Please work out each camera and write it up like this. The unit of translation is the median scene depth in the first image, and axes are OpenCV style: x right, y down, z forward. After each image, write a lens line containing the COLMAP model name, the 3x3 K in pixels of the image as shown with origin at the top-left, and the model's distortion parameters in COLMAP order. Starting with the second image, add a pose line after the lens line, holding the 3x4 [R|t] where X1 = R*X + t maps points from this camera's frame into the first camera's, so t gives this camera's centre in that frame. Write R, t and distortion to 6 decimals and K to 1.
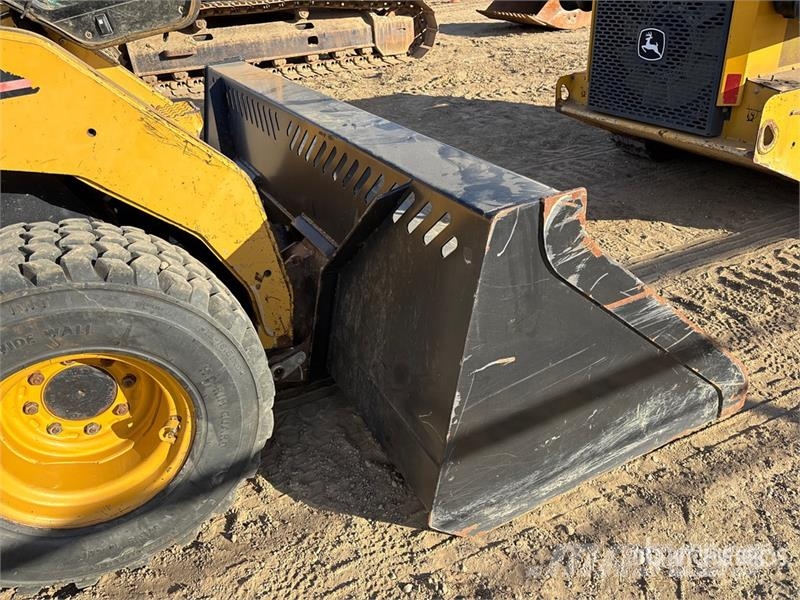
lens RADIAL K [[613.4, 0, 400.0], [0, 613.4, 300.0], [0, 0, 1]] dist [0.040945, -0.059666]
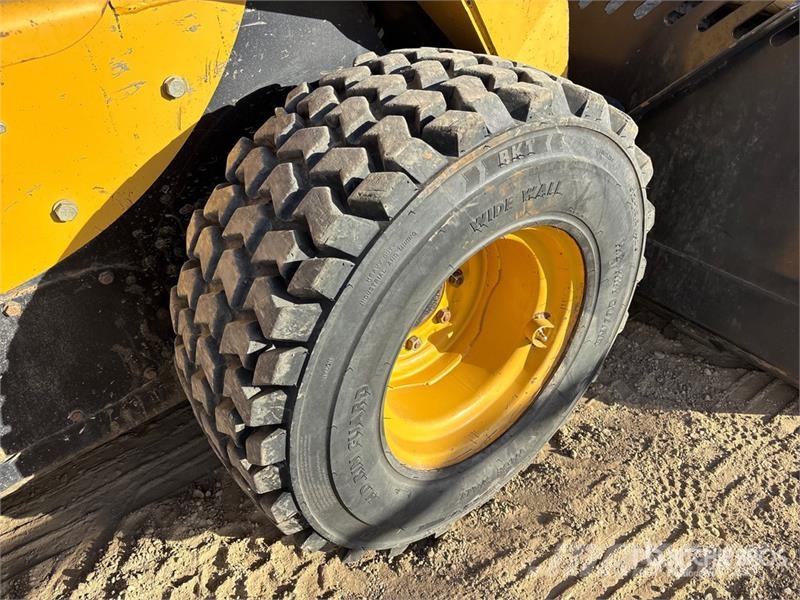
lens RADIAL K [[613.4, 0, 400.0], [0, 613.4, 300.0], [0, 0, 1]] dist [0.040945, -0.059666]
pose [[0.983090, -0.105482, 0.149695, -0.623345], [0.086660, 0.988093, 0.127134, 0.053071], [-0.161323, -0.112012, 0.980525, 0.244432]]
